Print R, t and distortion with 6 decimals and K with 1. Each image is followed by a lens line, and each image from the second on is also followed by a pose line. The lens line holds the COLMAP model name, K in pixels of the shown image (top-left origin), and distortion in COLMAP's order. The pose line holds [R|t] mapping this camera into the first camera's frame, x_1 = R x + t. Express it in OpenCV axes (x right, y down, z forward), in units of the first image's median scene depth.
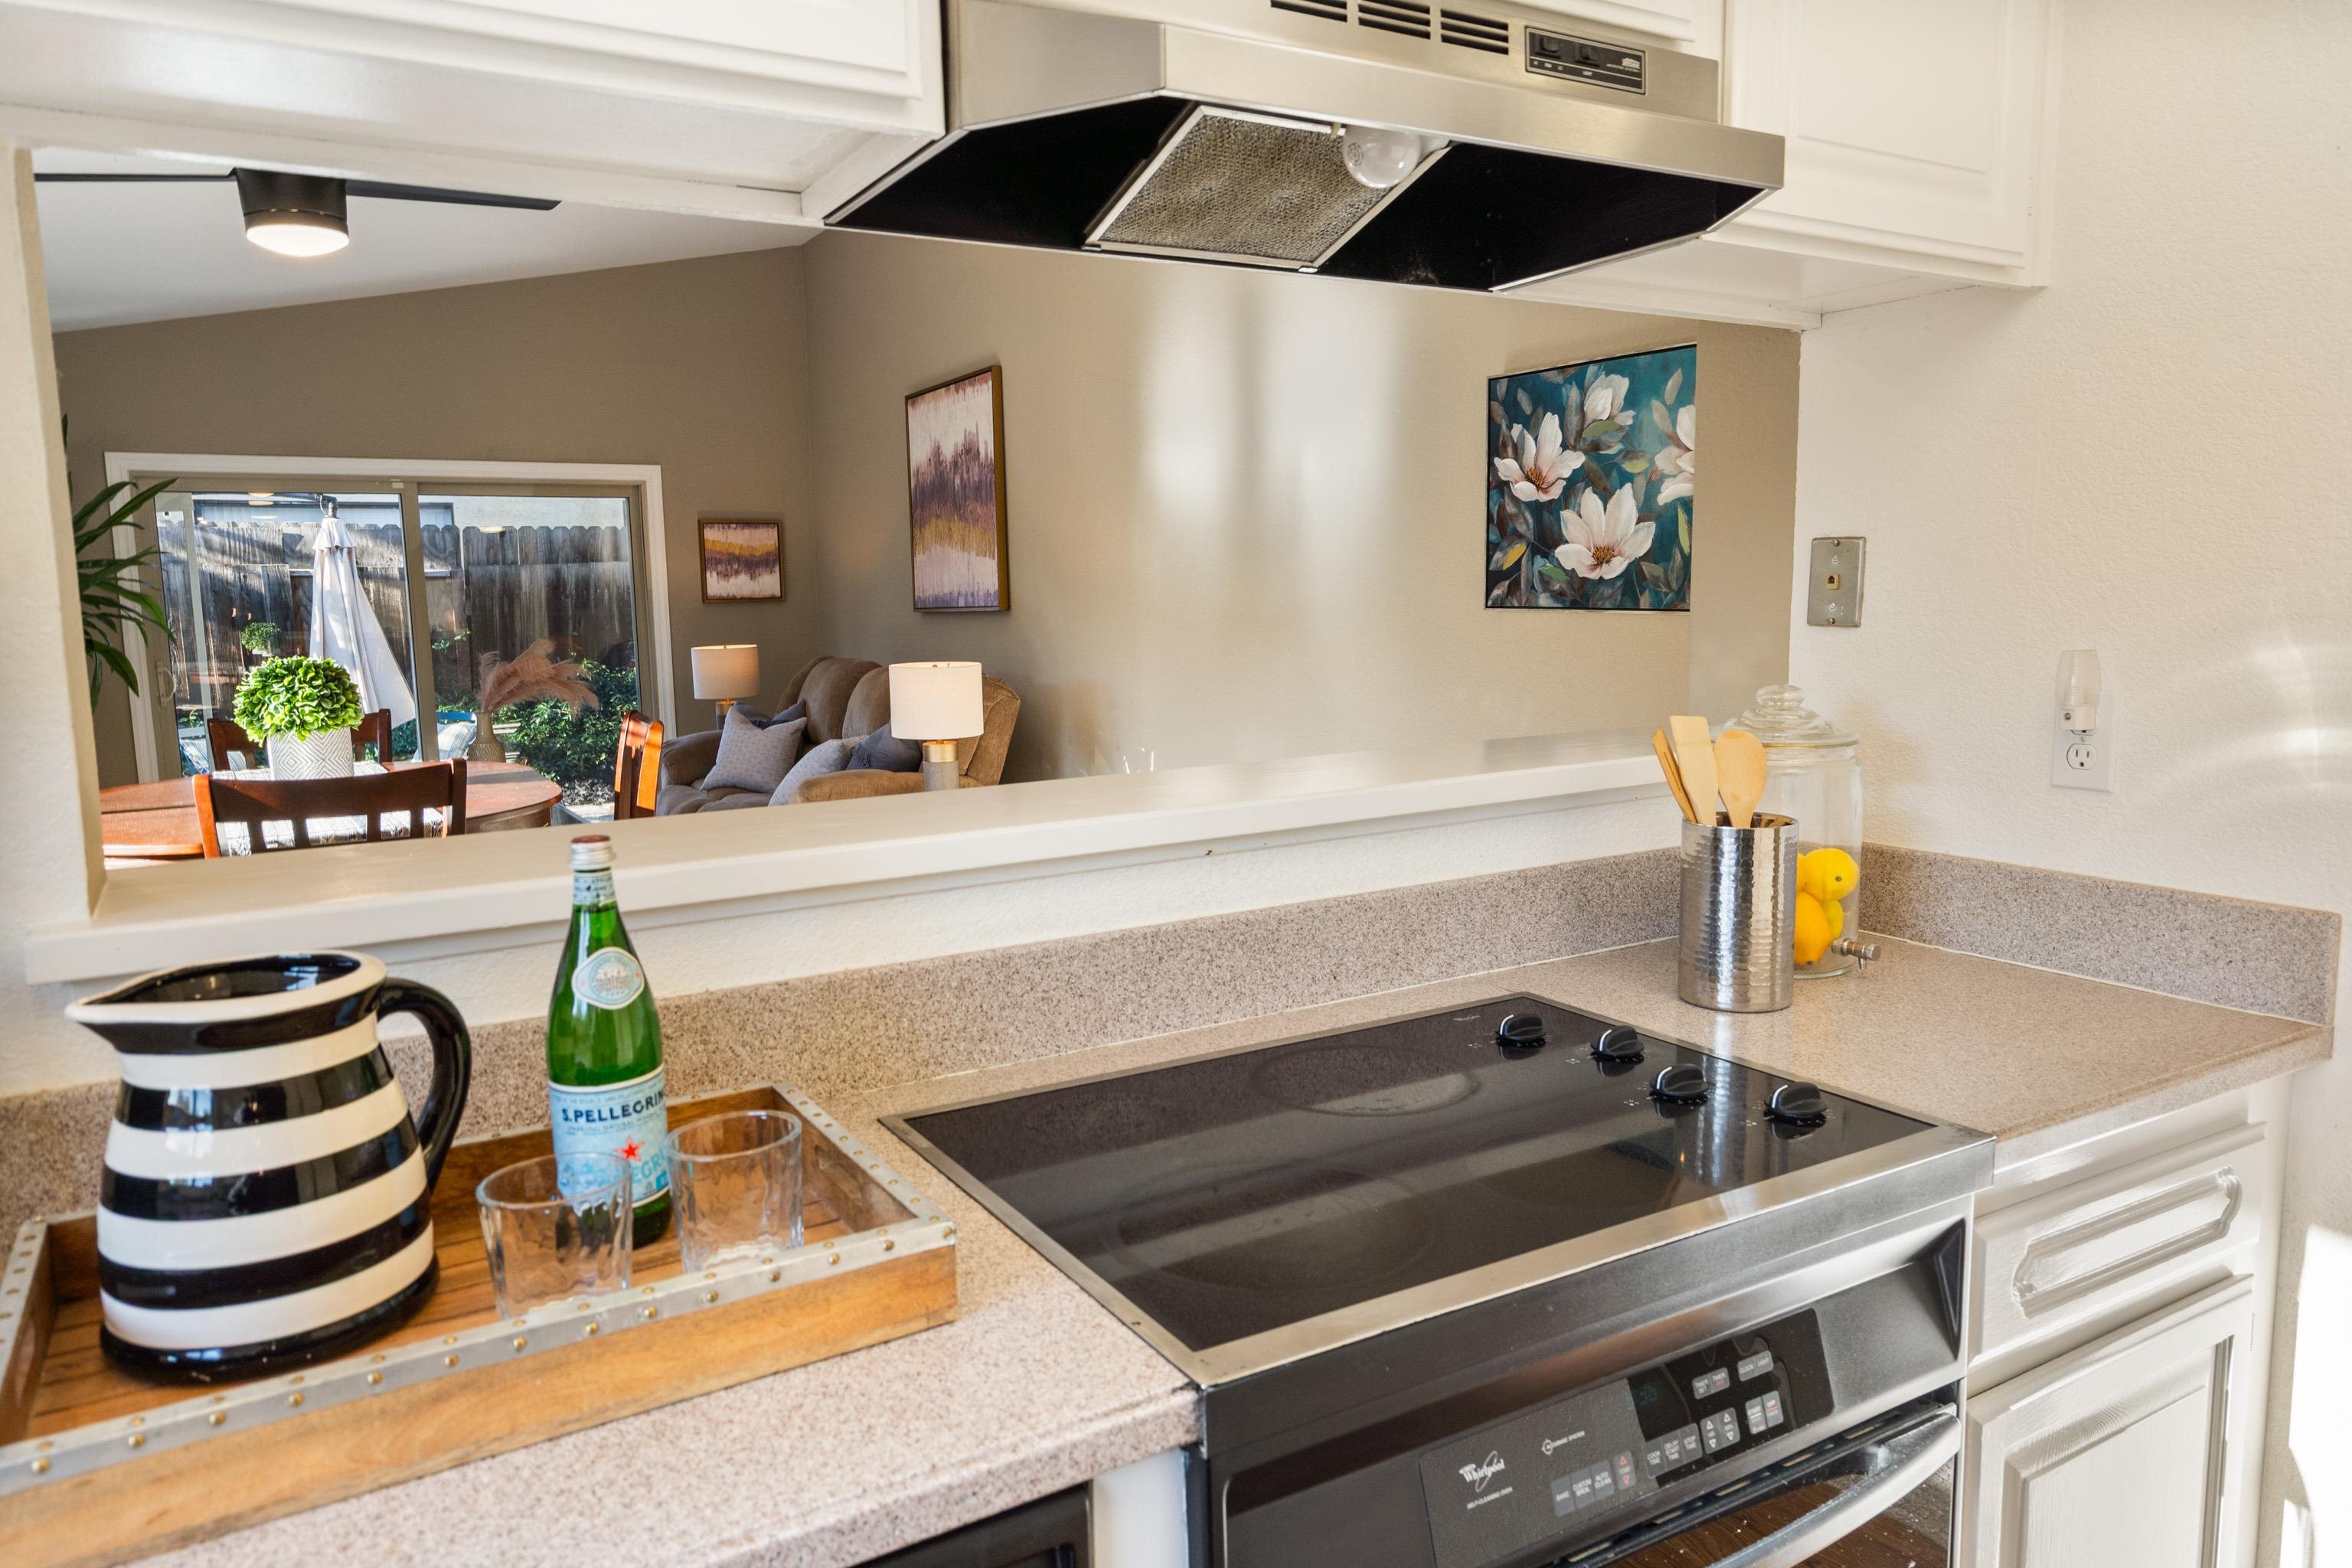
lens RADIAL K [[1570.6, 0, 1165.7], [0, 1570.6, 781.7], [0, 0, 1]] dist [0.014538, 0.007253]
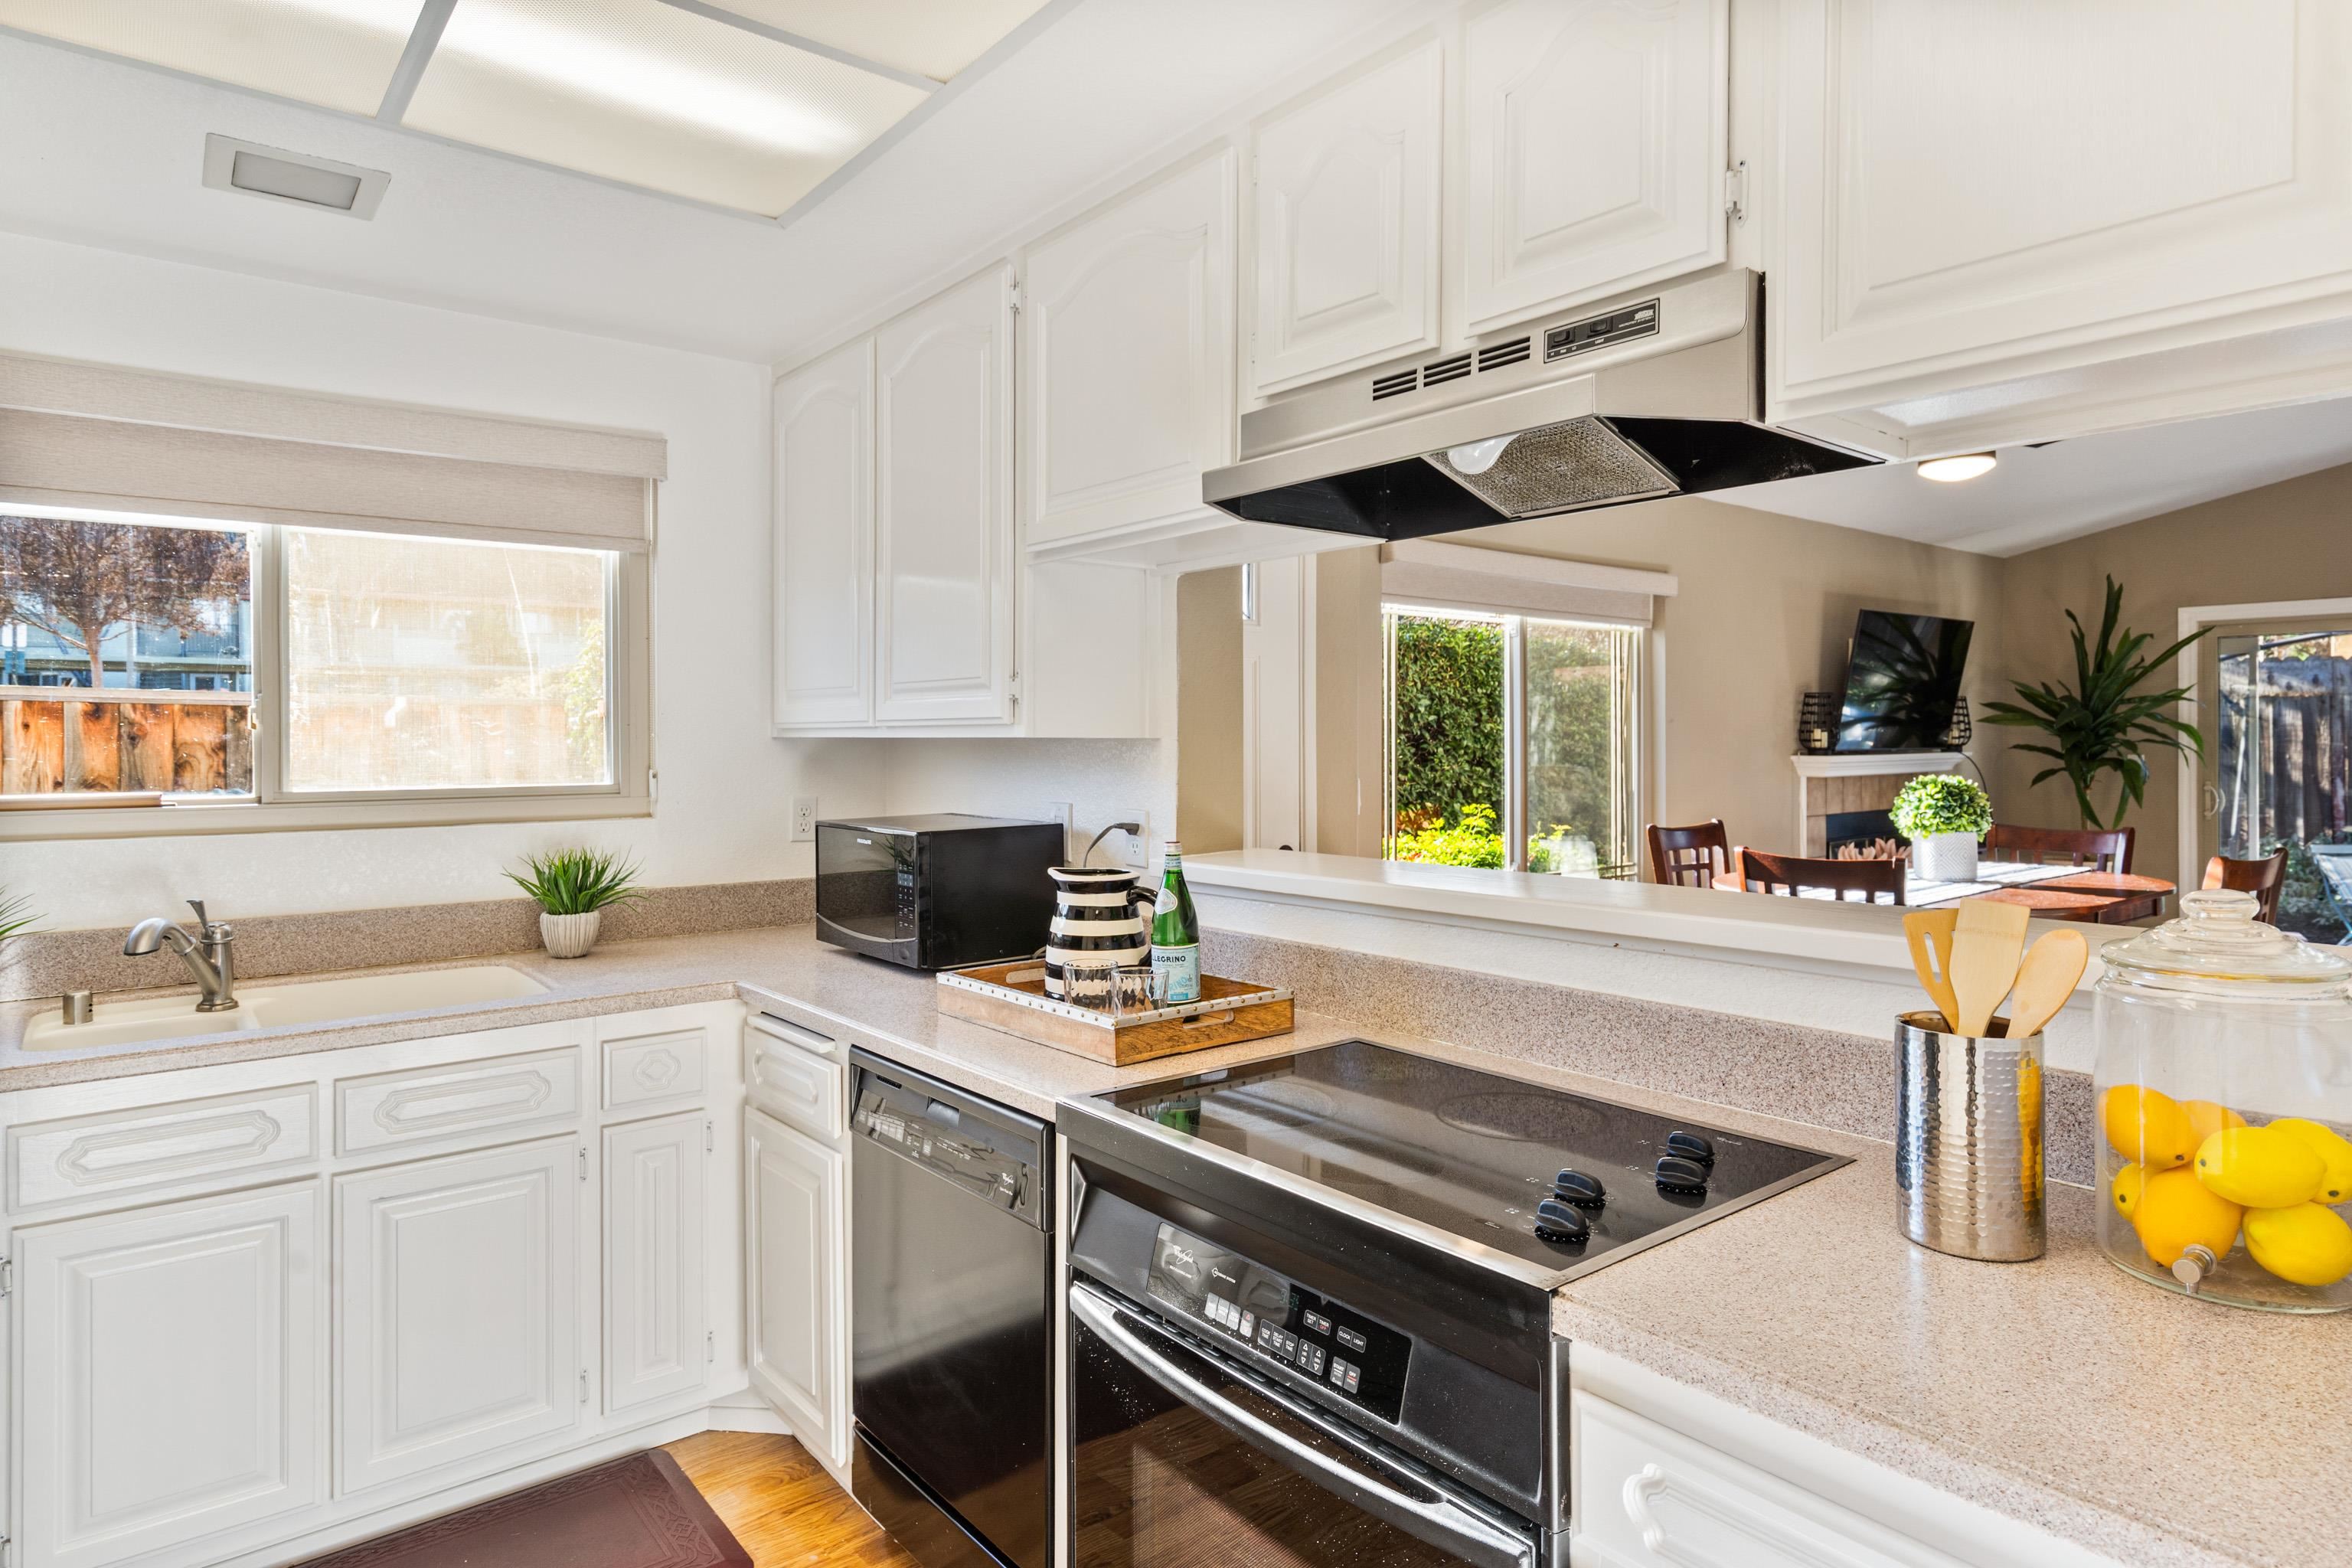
lens RADIAL K [[1316.9, 0, 1168.1], [0, 1316.9, 736.1], [0, 0, 1]] dist [0.003728, -0.000726]
pose [[0.132802, 0.019330, -0.990954, 0.439362], [-0.121212, 0.992622, 0.003118, -0.035311], [0.983703, 0.119701, 0.134165, 0.196049]]
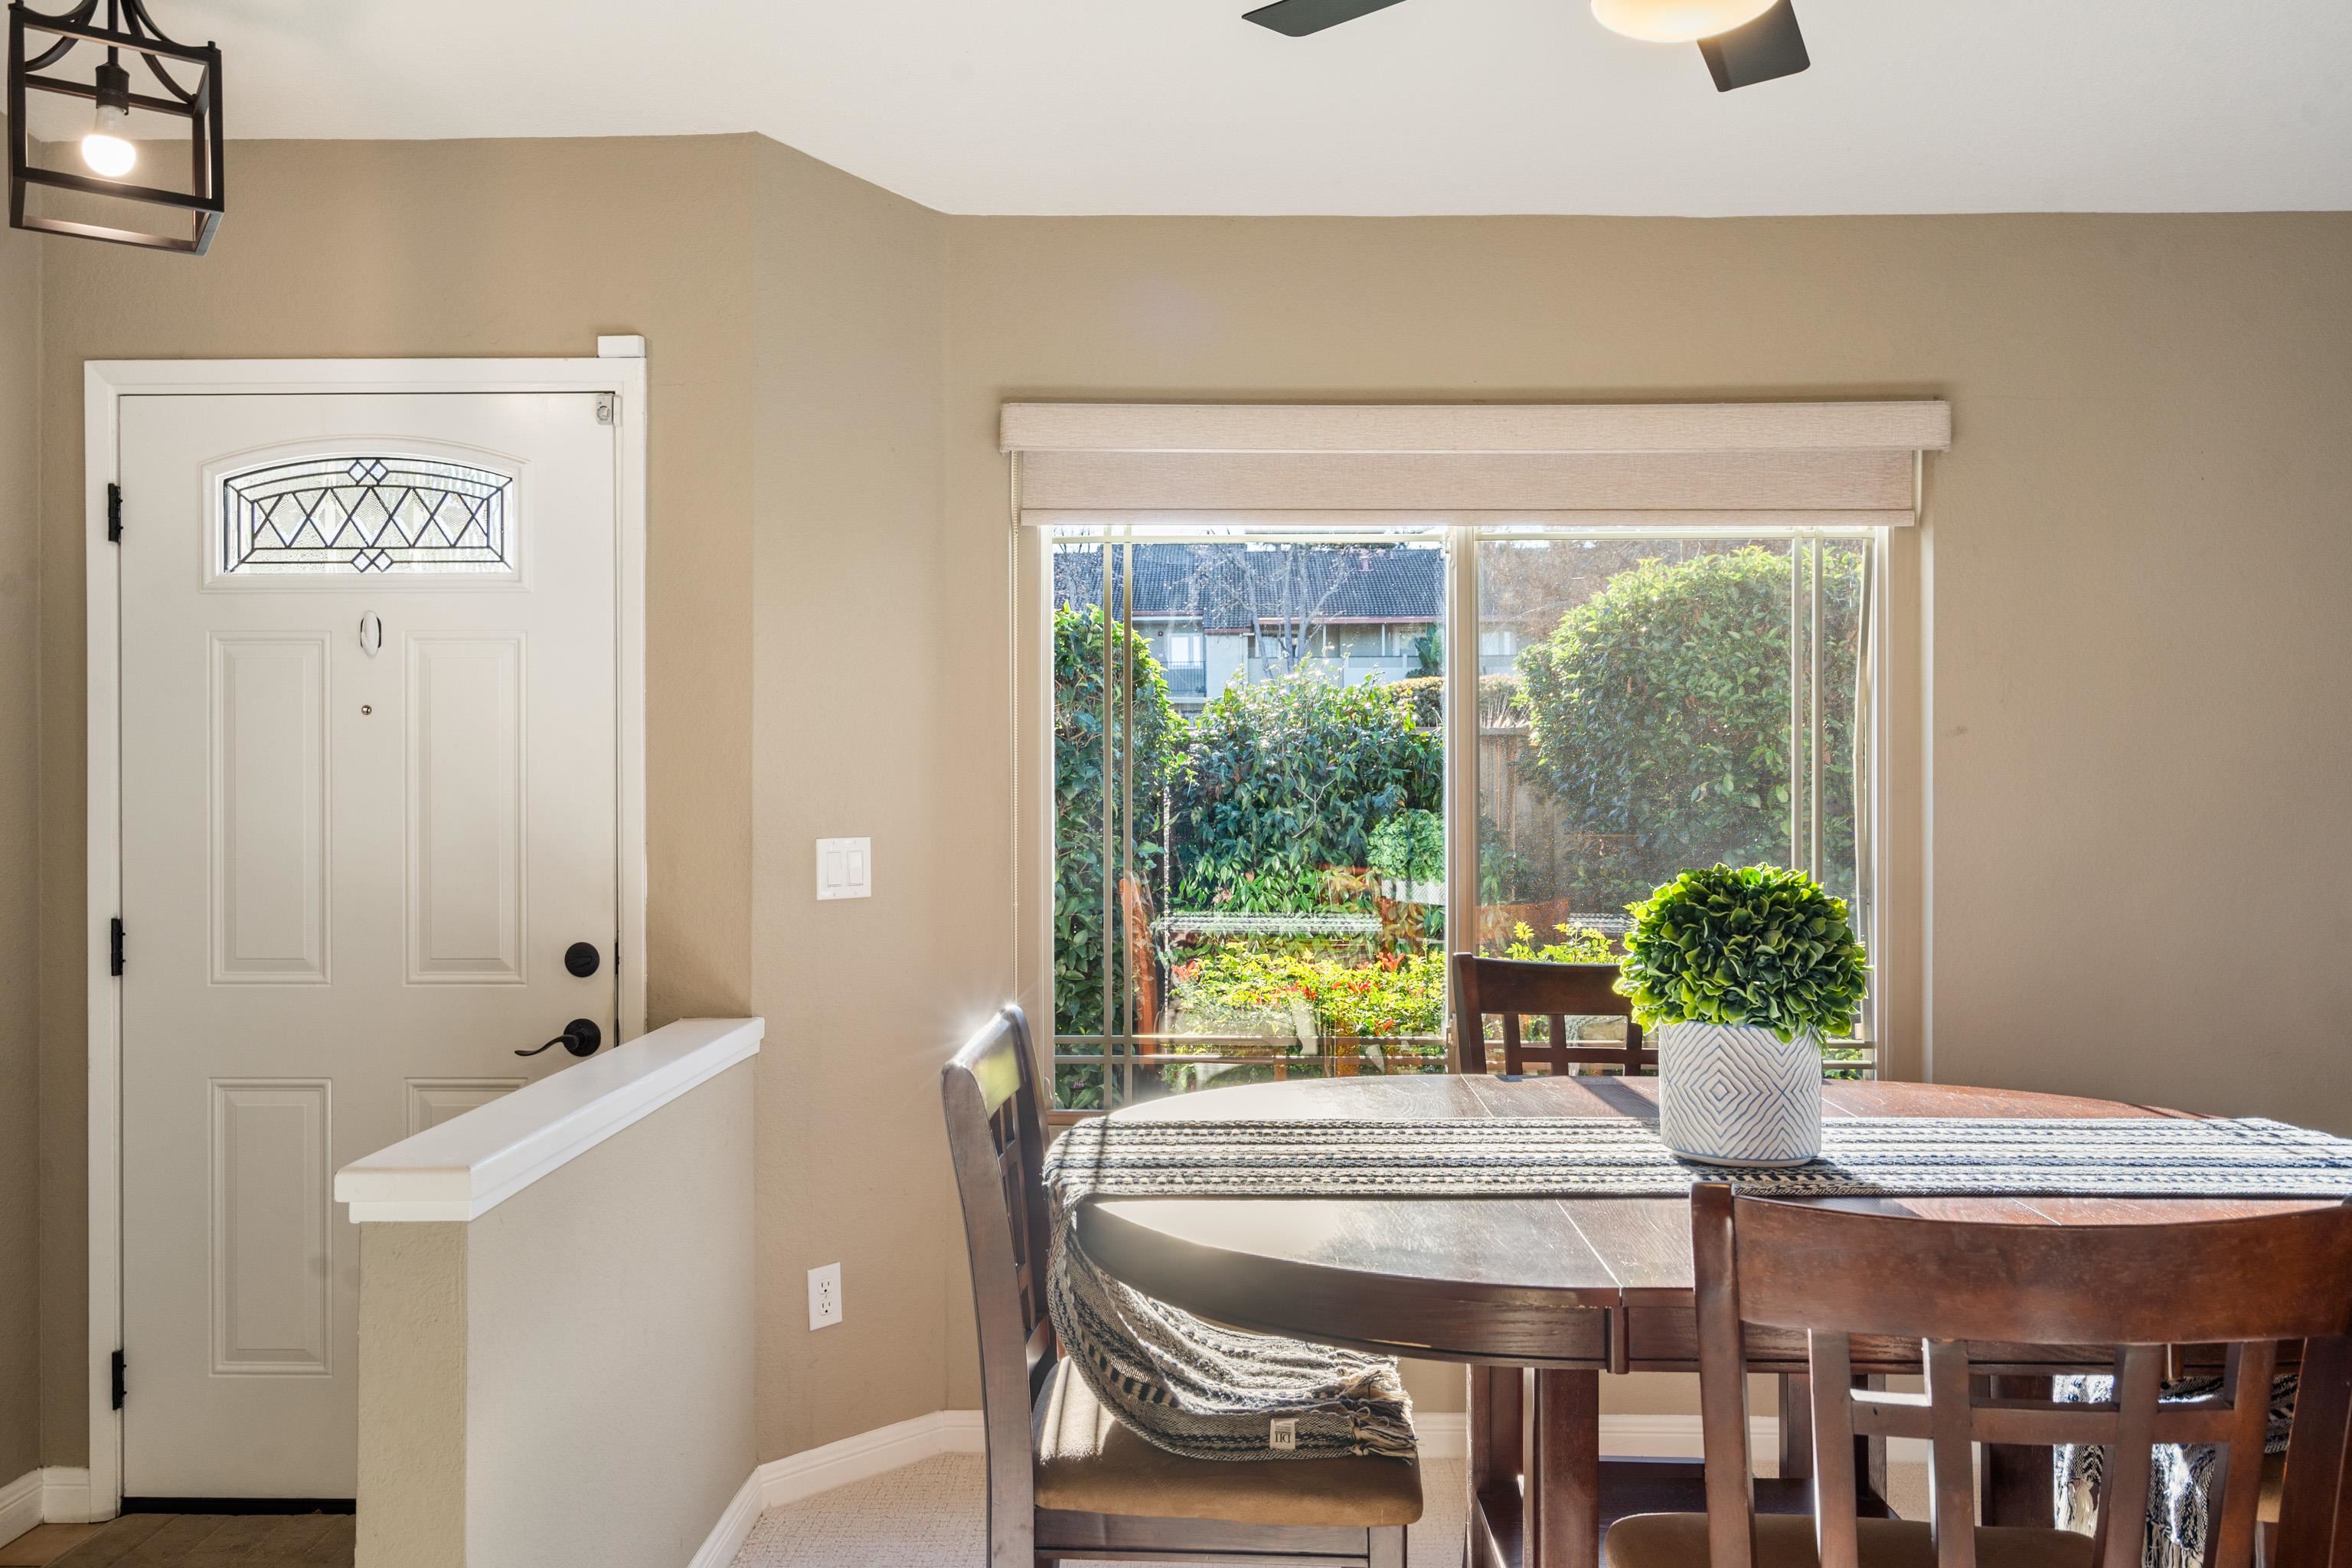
lens RADIAL K [[1684.3, 0, 1182.9], [0, 1684.3, 787.2], [0, 0, 1]] dist [0.003033, 0.007681]
pose [[-0.523603, 0.024161, -0.851619, -0.031755], [-0.092361, 0.992097, 0.084933, -0.123187], [0.846941, 0.123128, -0.517234, 1.056928]]
